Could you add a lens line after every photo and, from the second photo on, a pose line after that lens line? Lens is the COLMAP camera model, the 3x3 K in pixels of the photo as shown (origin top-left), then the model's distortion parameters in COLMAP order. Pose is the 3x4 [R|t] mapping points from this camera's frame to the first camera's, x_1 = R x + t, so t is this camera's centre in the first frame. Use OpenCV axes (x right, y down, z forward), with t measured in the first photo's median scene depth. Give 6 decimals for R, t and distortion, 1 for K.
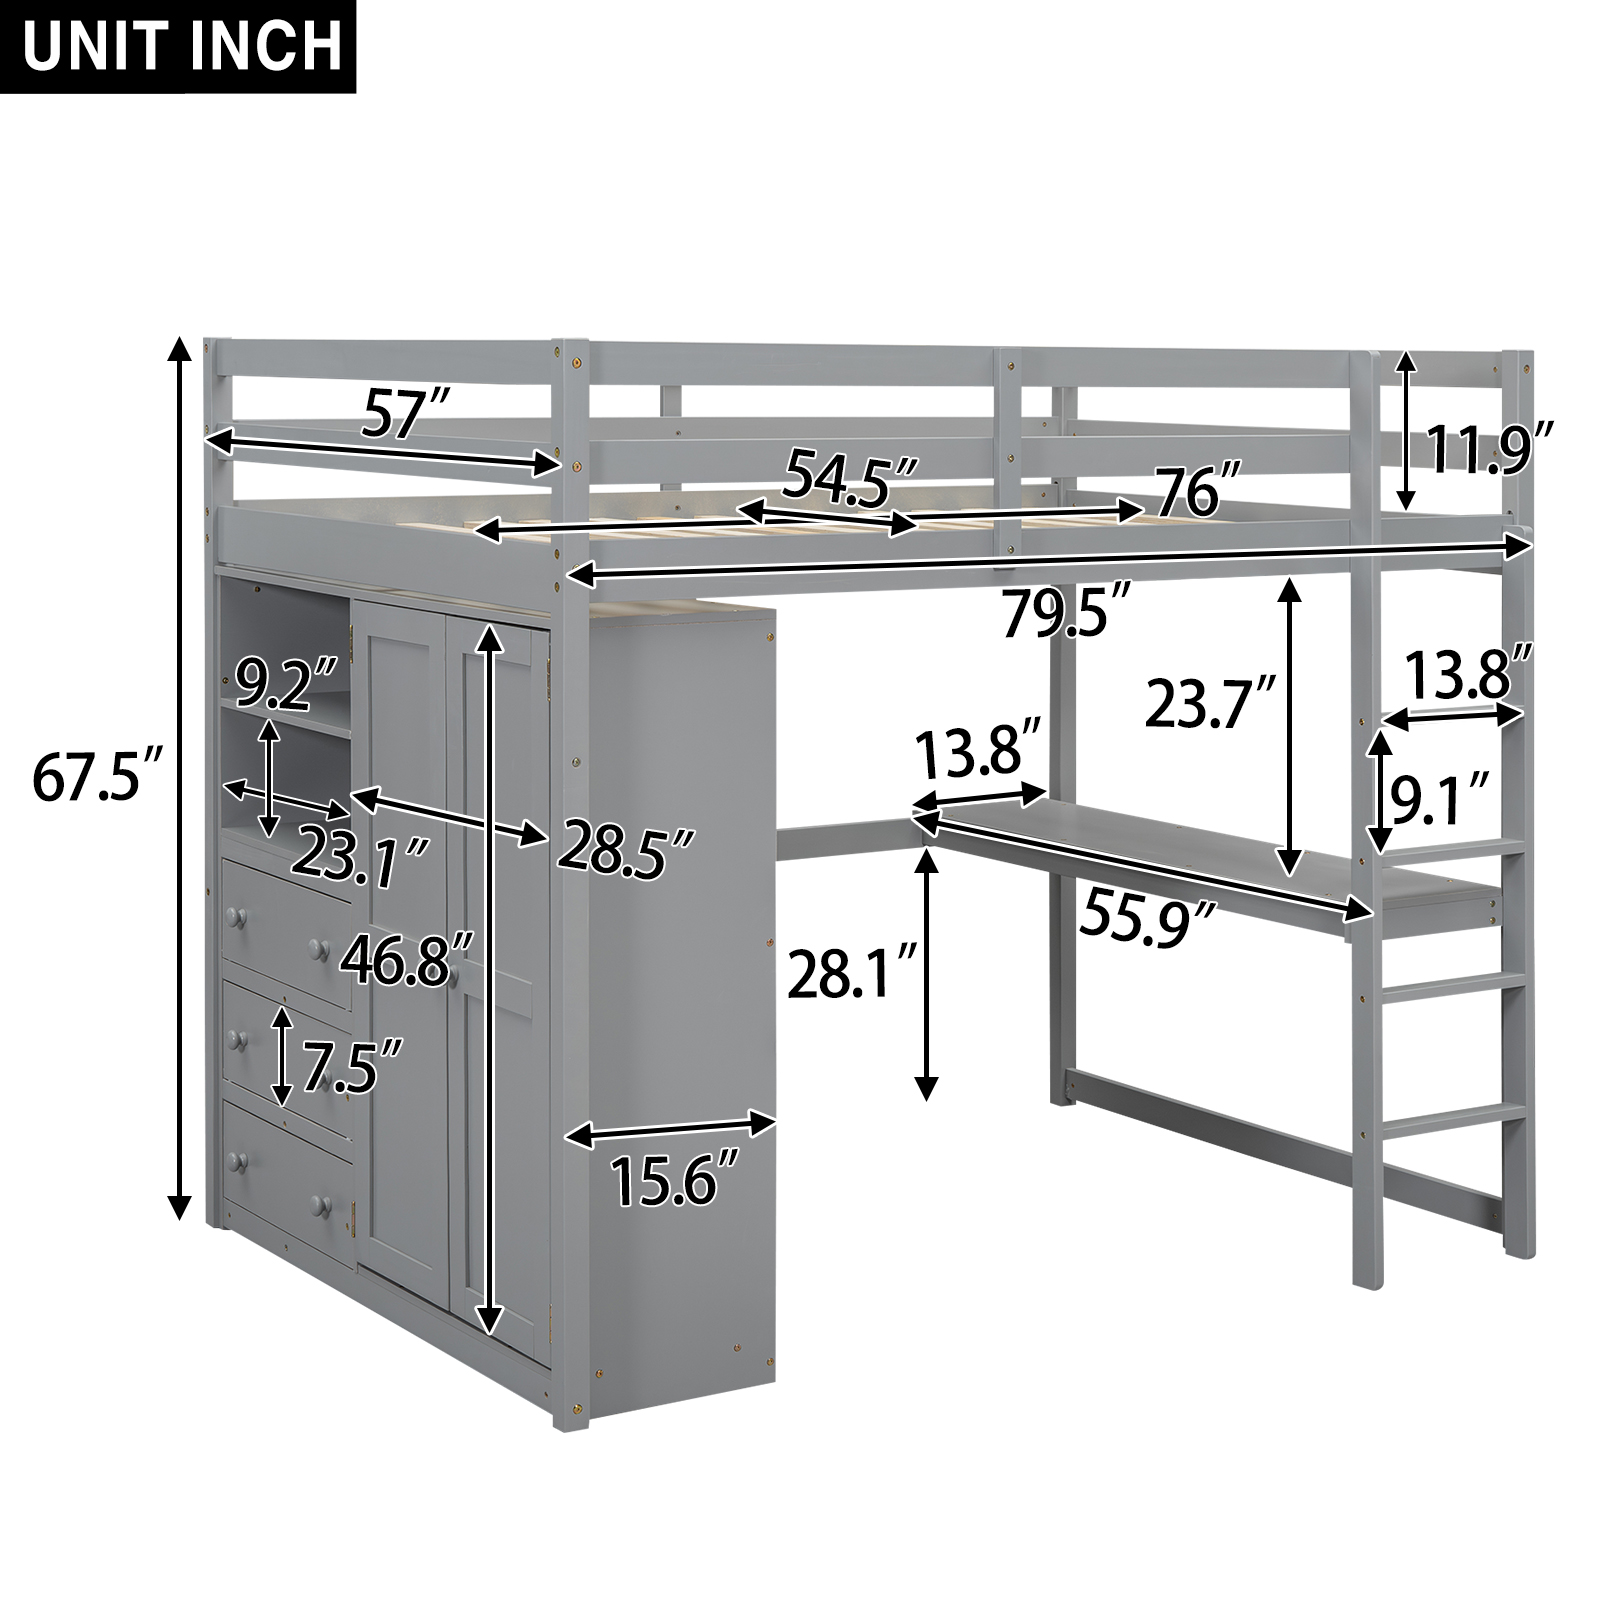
lens RADIAL K [[3948.6, 0, 841.9], [0, 3948.6, 807.8], [0, 0, 1]] dist [0.027107, 0.000000]
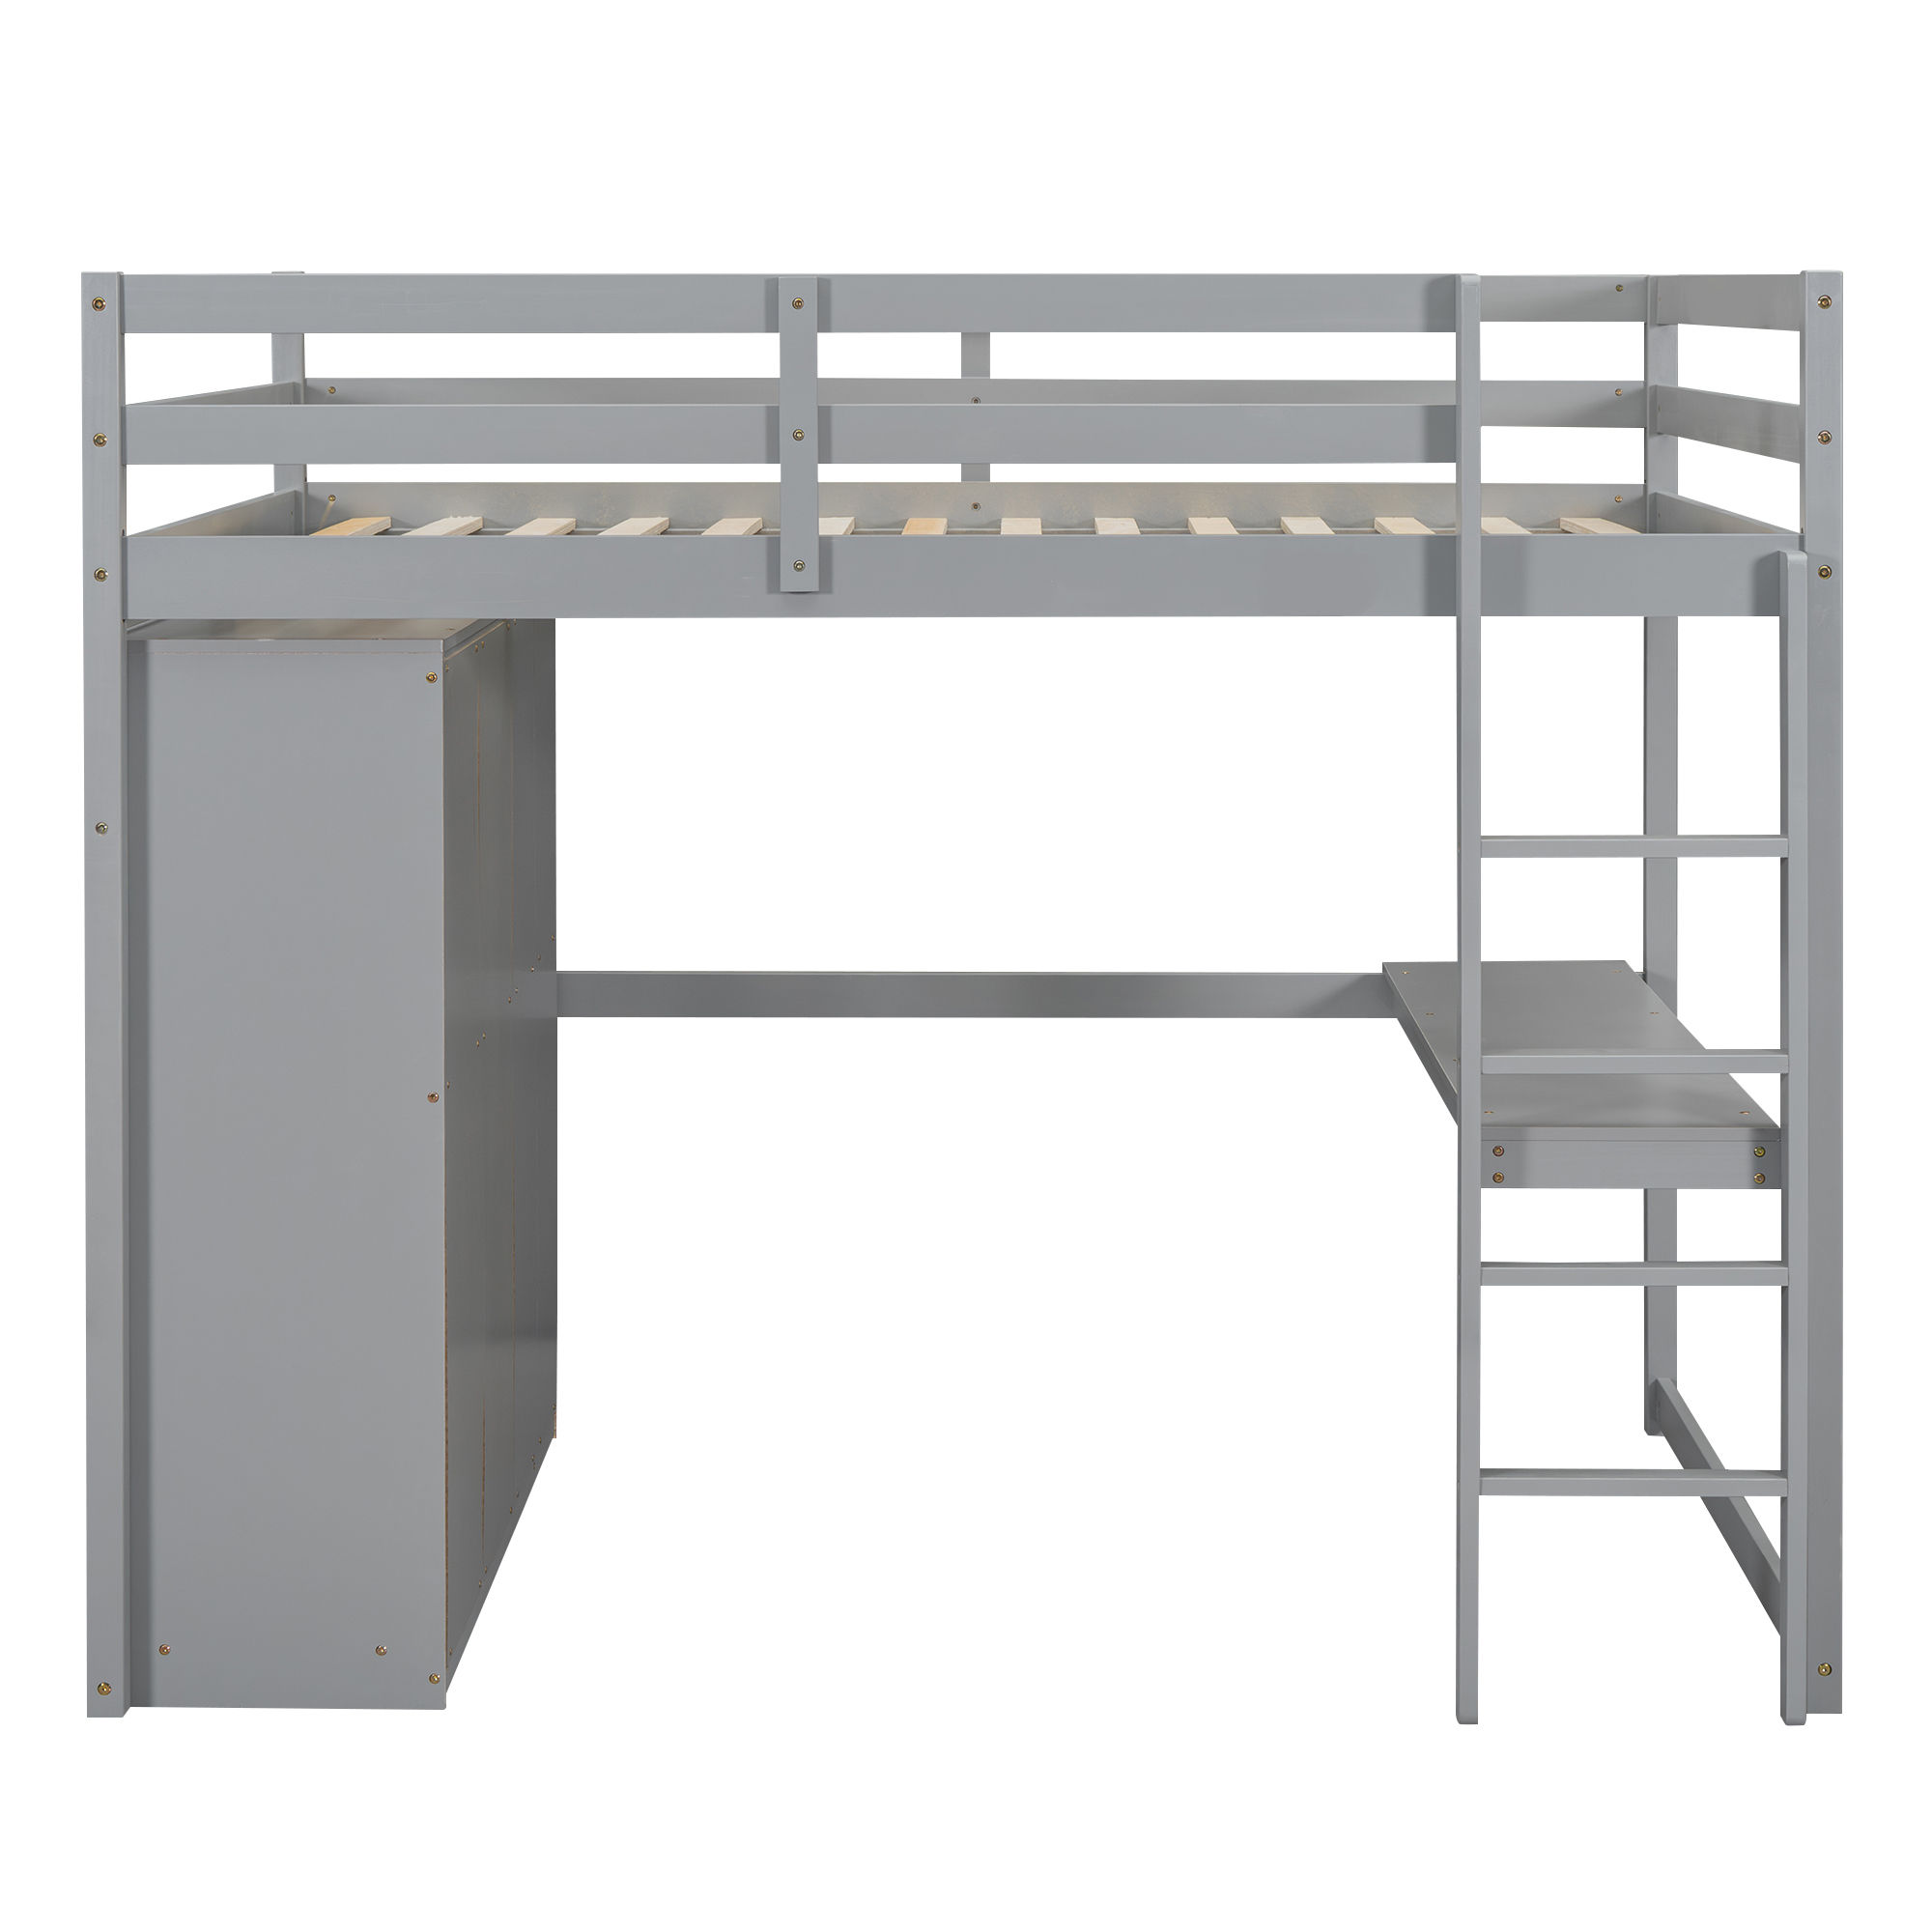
lens RADIAL K [[4764.9, 0, 970.7], [0, 4764.9, 955.7], [0, 0, 1]] dist [0.027107, 0.000000]
pose [[0.807084, 0.071980, -0.586032, 0.489464], [-0.059158, 0.997405, 0.041036, -0.029246], [0.587465, 0.001549, 0.809248, 0.295280]]
